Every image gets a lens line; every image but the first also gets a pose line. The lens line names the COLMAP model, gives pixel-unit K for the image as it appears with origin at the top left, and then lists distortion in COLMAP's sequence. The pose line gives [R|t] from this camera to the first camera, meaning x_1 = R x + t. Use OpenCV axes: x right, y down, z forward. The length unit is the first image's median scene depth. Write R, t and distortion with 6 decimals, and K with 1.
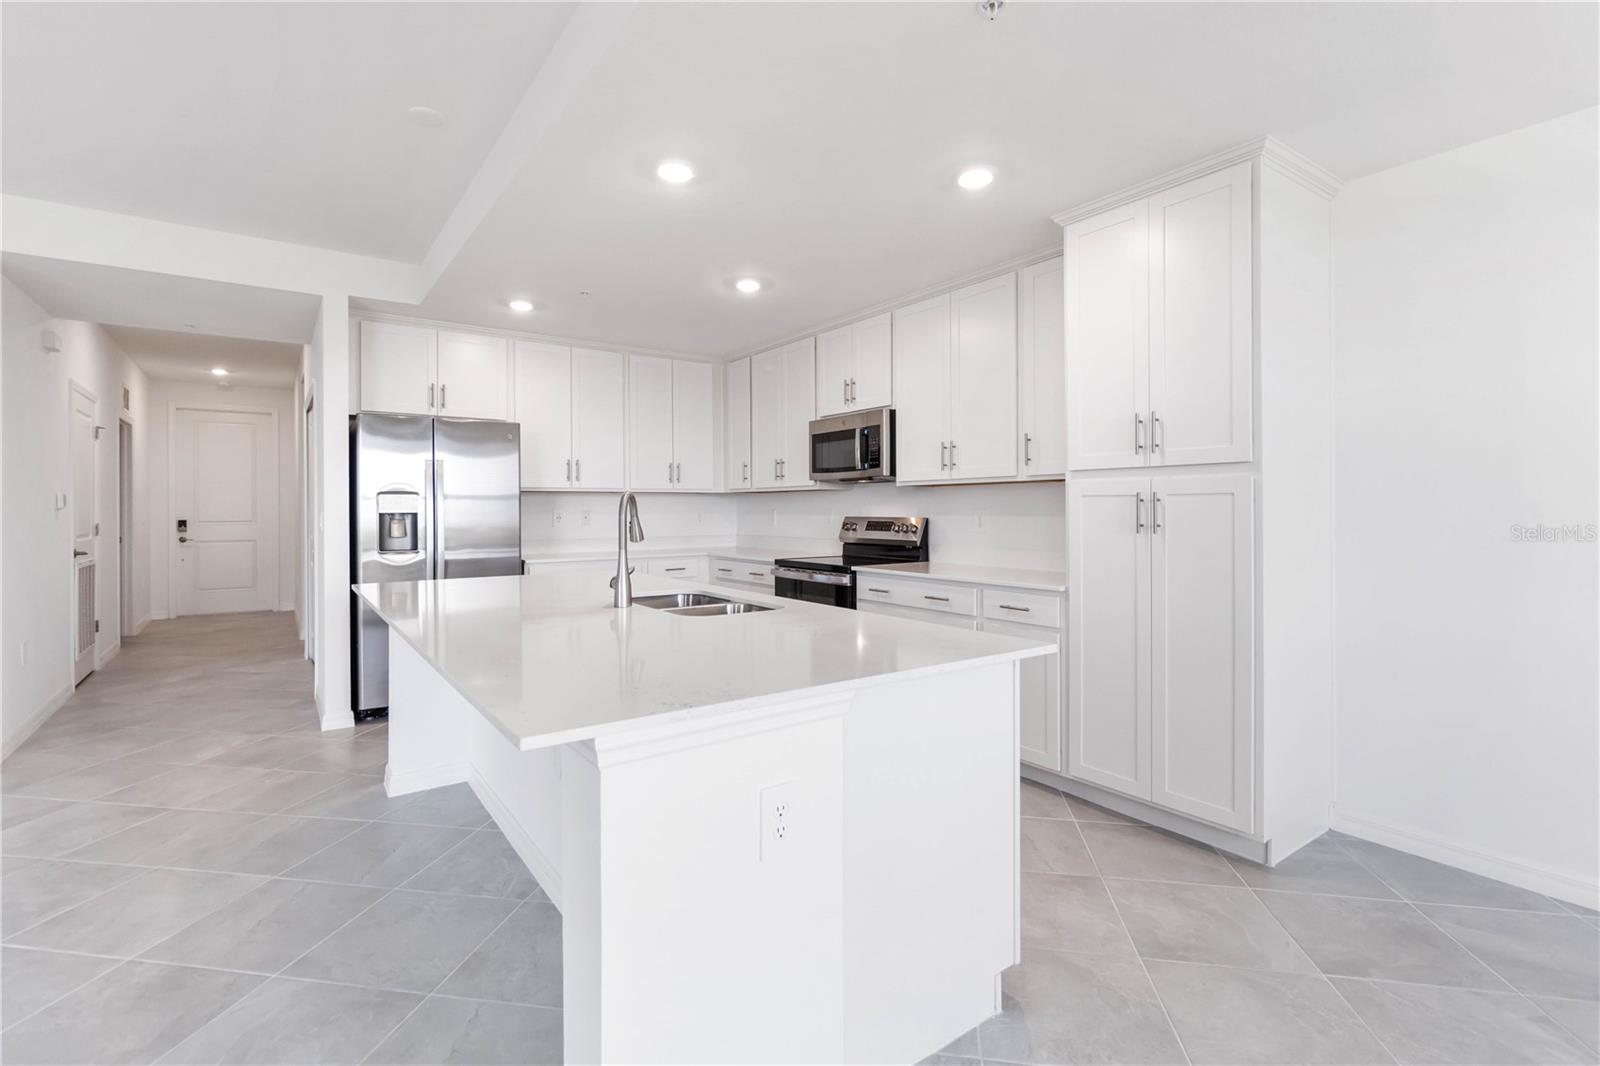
lens RADIAL K [[741.9, 0, 798.1], [0, 741.9, 513.8], [0, 0, 1]] dist [0.001201, -0.000023]
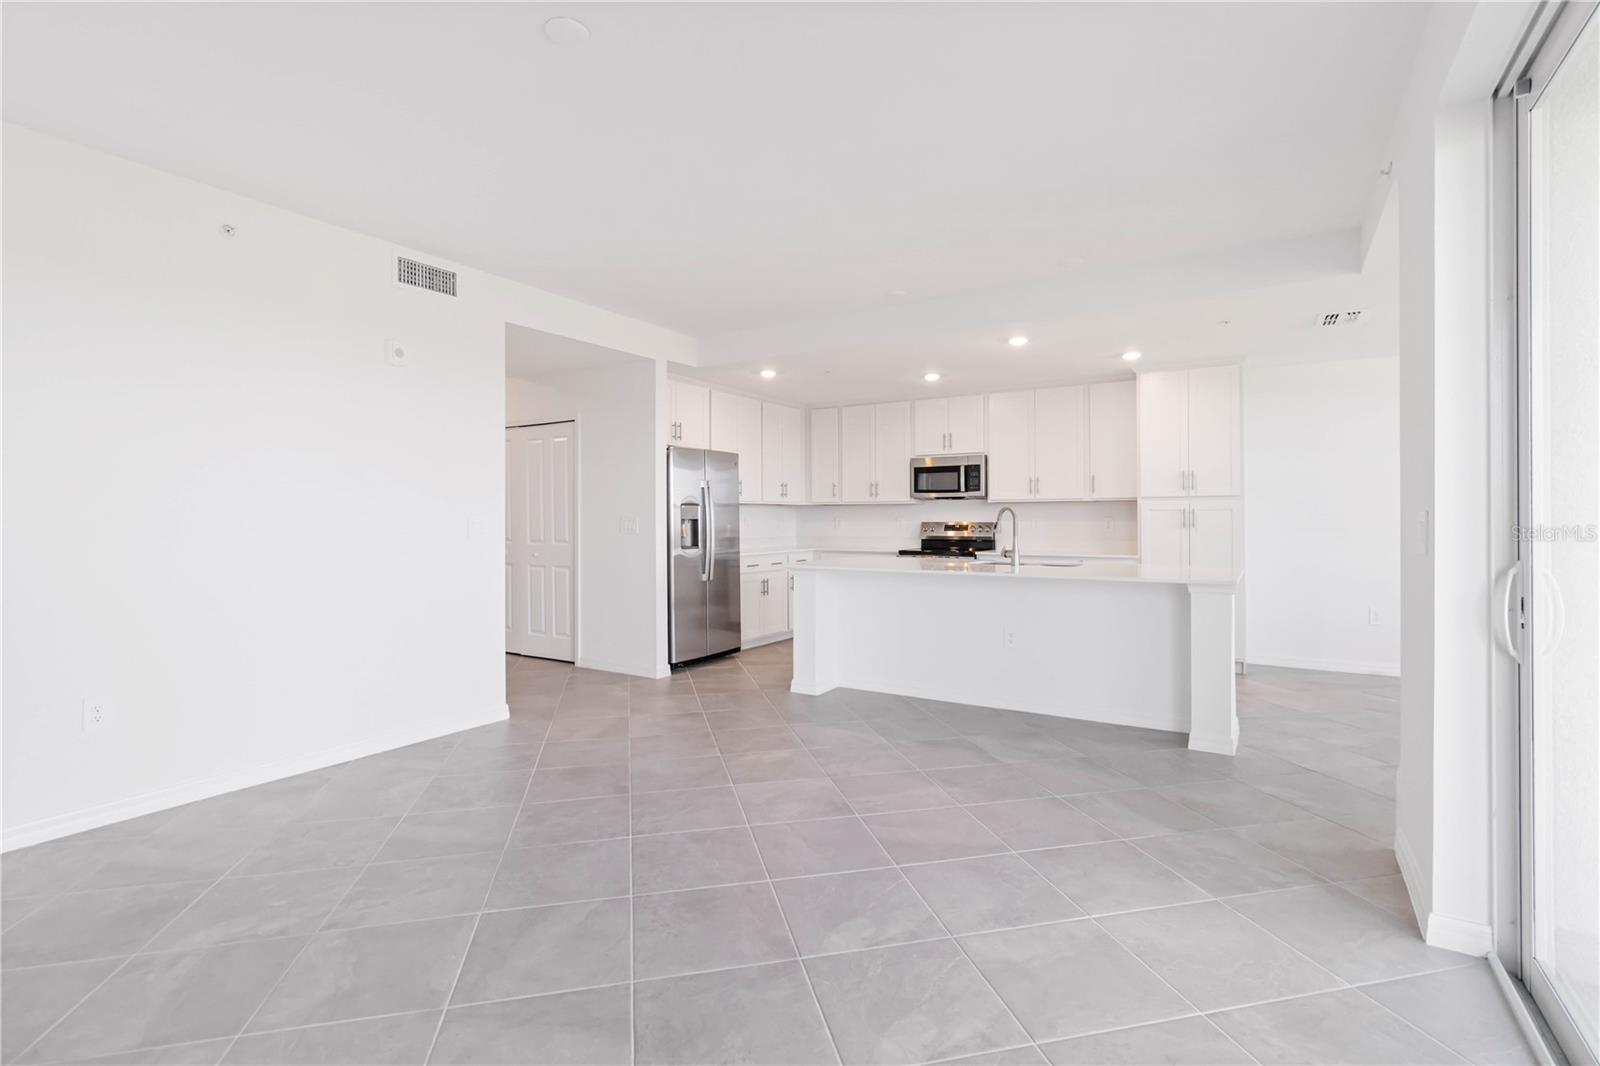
lens RADIAL K [[747.9, 0, 800.1], [0, 747.9, 512.7], [0, 0, 1]] dist [-0.002369, -0.000034]
pose [[0.926276, 0.003767, 0.376828, -0.861289], [0.001752, 0.999896, -0.014303, 0.007174], [-0.376843, 0.013909, 0.926173, -0.352306]]
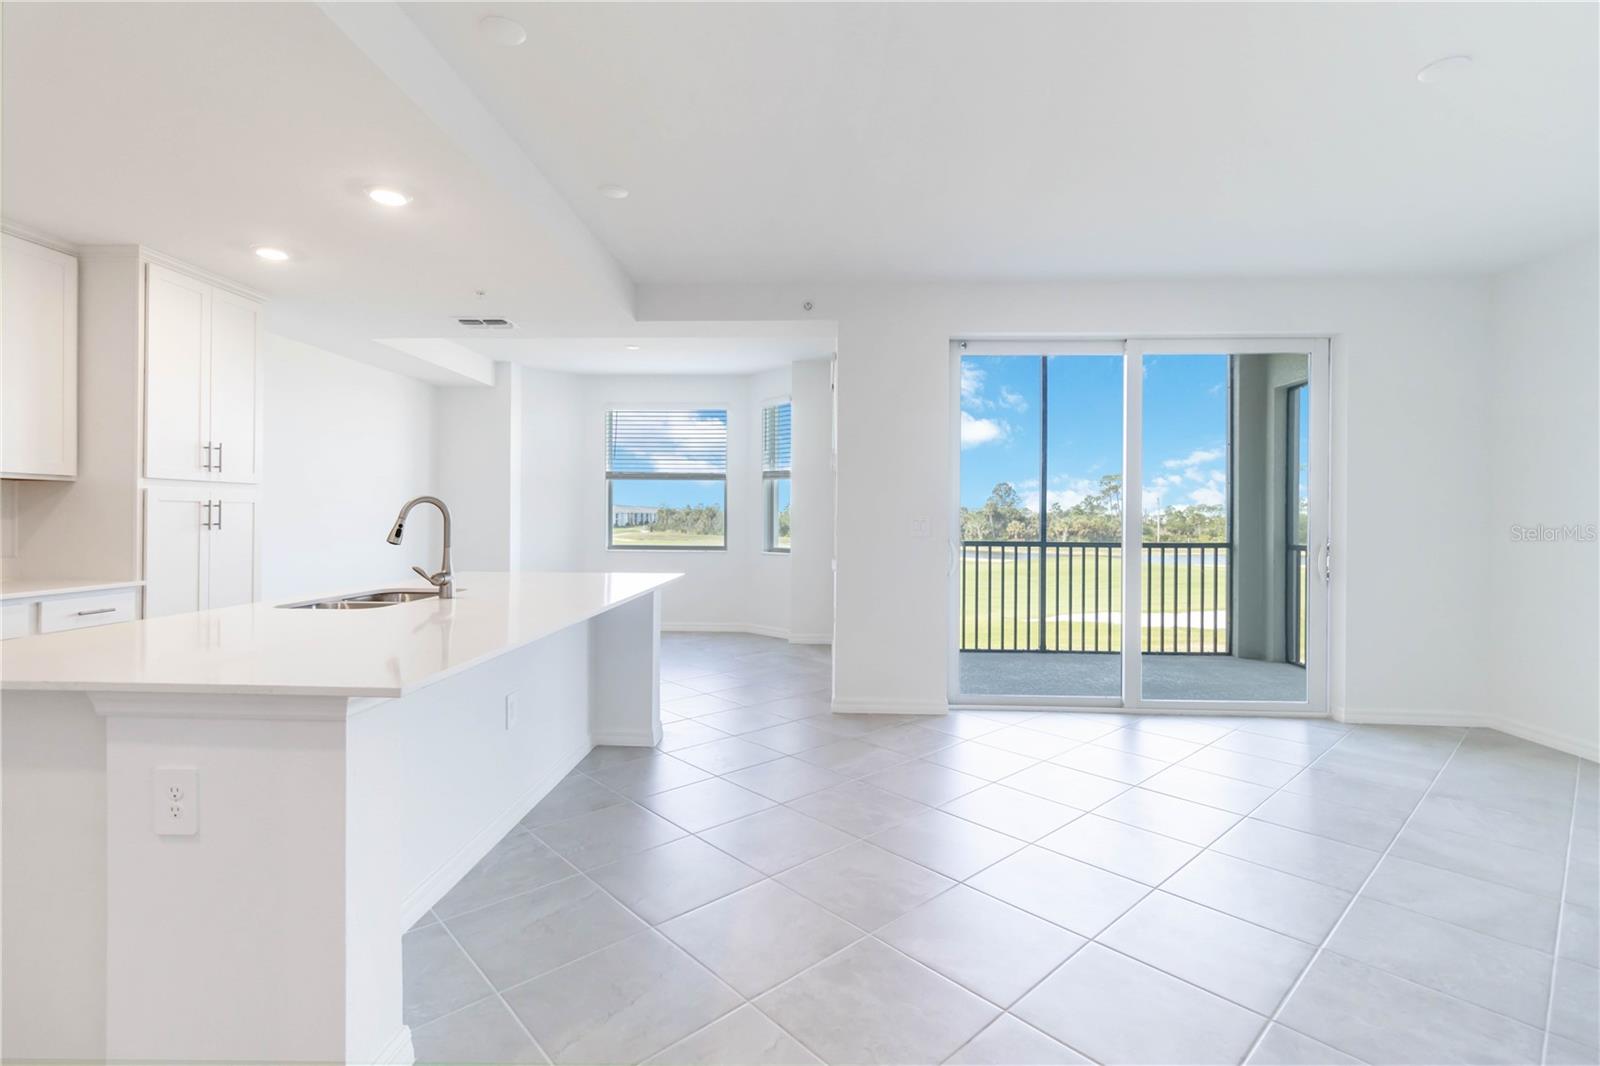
lens RADIAL K [[741.9, 0, 798.1], [0, 741.9, 513.8], [0, 0, 1]] dist [0.001201, -0.000023]
pose [[-0.785344, -0.000092, 0.619060, -0.783585], [-0.000669, 1.000000, -0.000700, -0.001586], [-0.619059, -0.000964, -0.785344, 0.894296]]
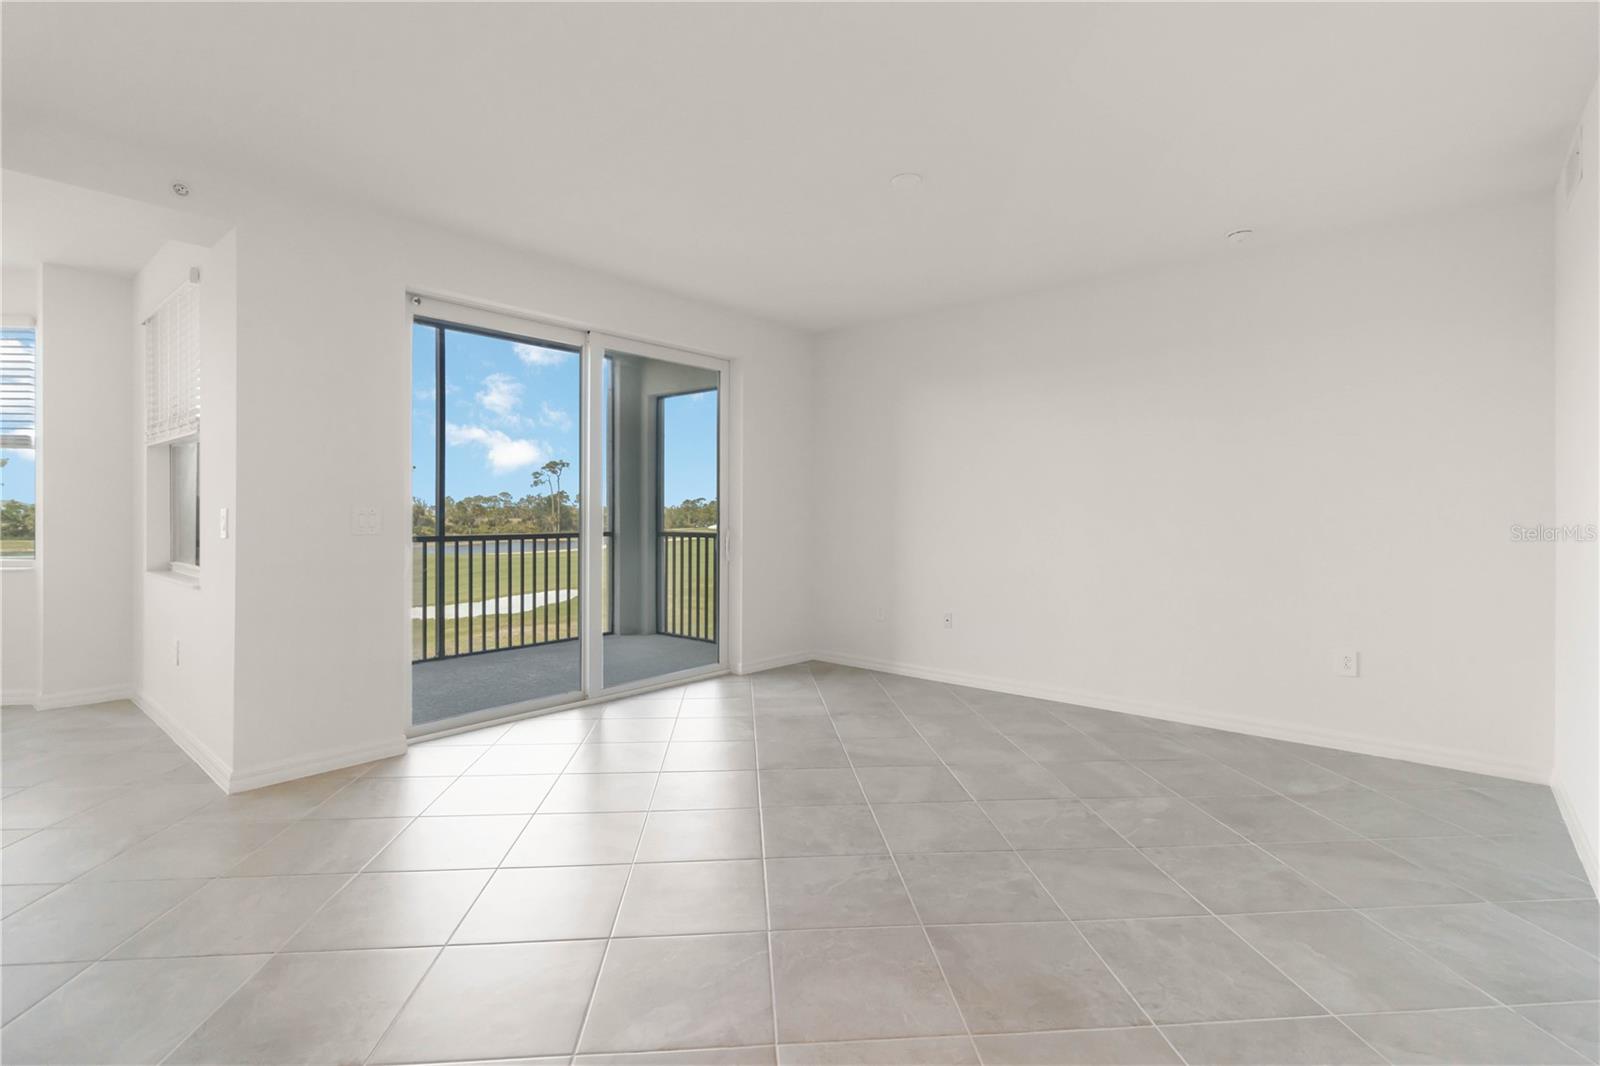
lens RADIAL K [[741.9, 0, 798.1], [0, 741.9, 513.8], [0, 0, 1]] dist [0.001201, -0.000023]
pose [[-0.971583, 0.001455, -0.236693, -0.537374], [-0.001163, 0.999940, 0.010920, -0.002969], [0.236695, 0.010885, -0.971523, 0.870324]]
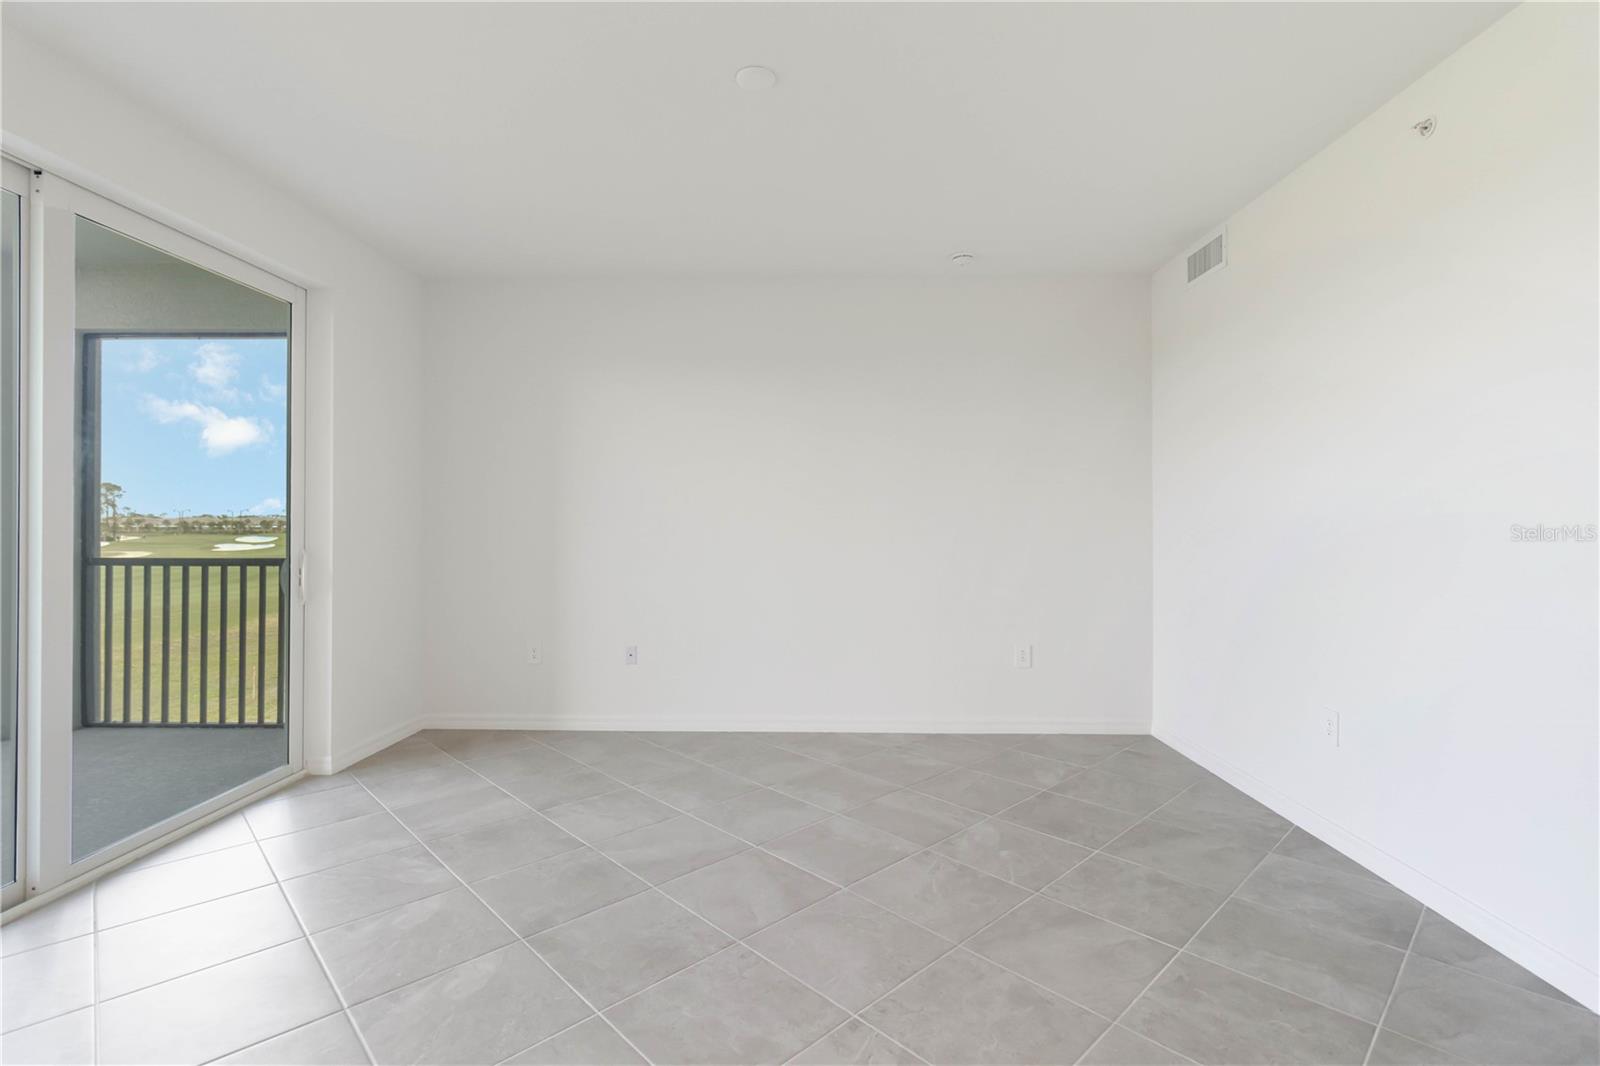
lens RADIAL K [[740.3, 0, 794.5], [0, 740.3, 520.4], [0, 0, 1]] dist [0.002657, 0.001163]
pose [[-0.603663, -0.001260, -0.797239, -0.397486], [-0.004483, 0.999988, 0.001814, -0.000777], [0.797227, 0.004669, -0.603661, 0.531093]]
